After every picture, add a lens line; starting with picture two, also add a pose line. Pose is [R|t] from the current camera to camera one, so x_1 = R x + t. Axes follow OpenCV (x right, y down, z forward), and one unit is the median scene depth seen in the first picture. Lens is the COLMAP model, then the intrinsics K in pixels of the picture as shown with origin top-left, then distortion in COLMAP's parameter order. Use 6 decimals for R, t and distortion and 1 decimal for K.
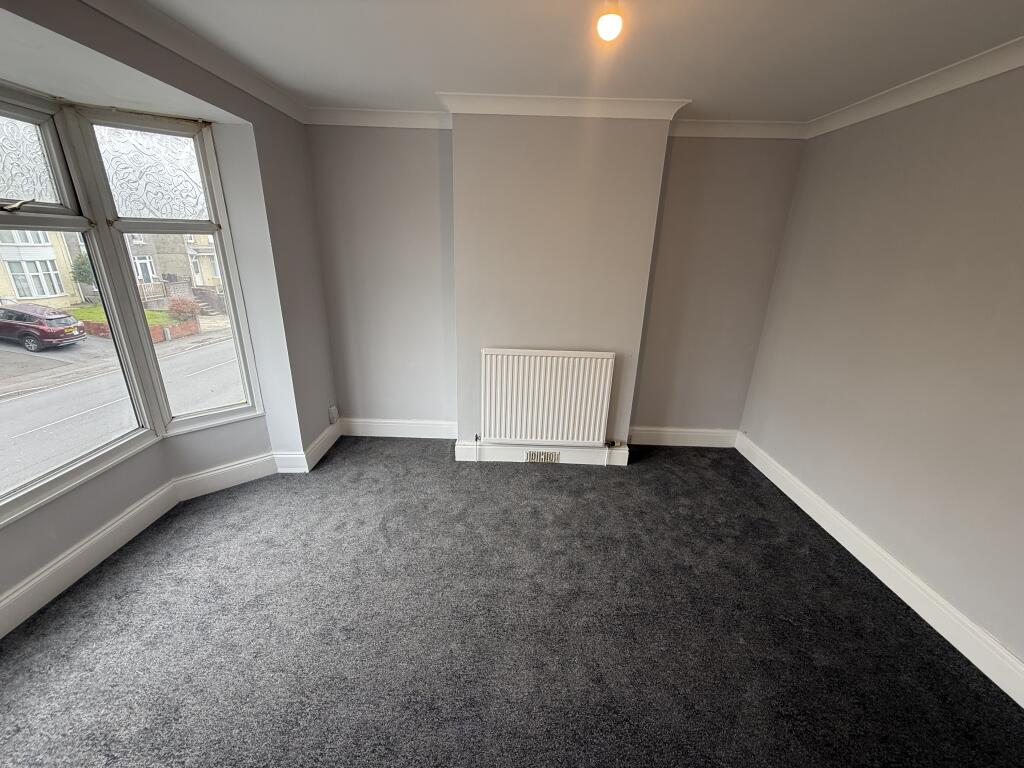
lens RADIAL K [[411.9, 0, 509.7], [0, 411.9, 387.3], [0, 0, 1]] dist [-0.000934, 0.000213]
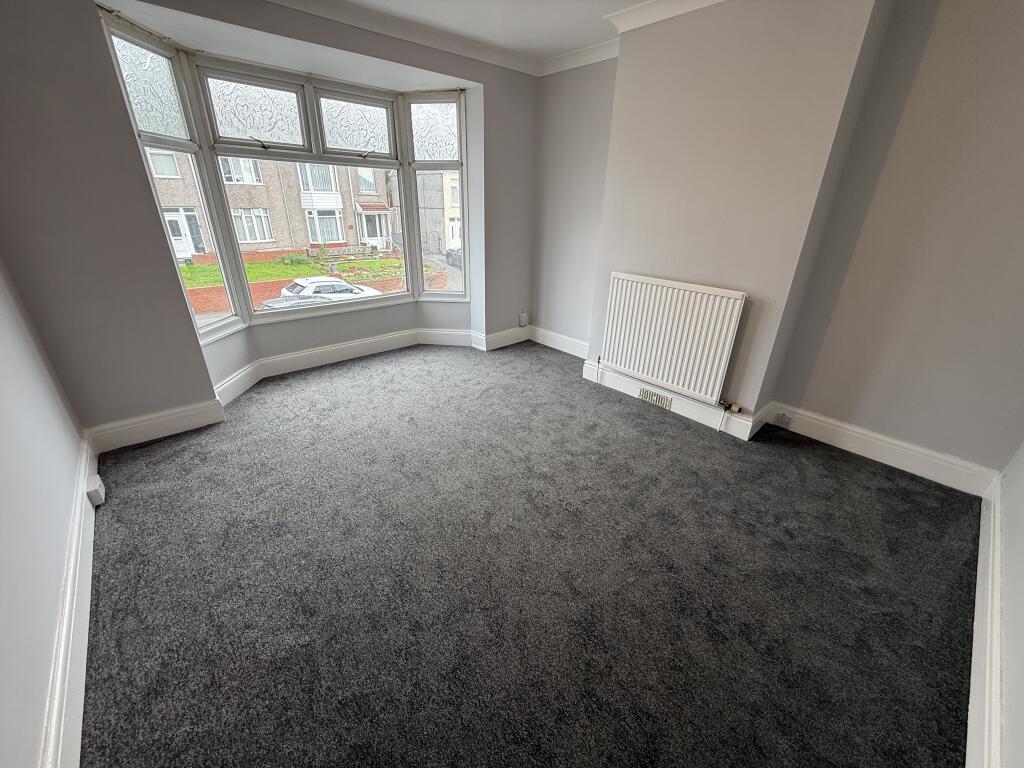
lens RADIAL K [[411.9, 0, 511.3], [0, 411.9, 393.5], [0, 0, 1]] dist [-0.000934, 0.000213]
pose [[0.665806, 0.298040, -0.684014, 0.566804], [-0.245004, 0.953252, 0.176871, 0.078317], [0.704752, 0.049824, 0.707702, 0.092682]]
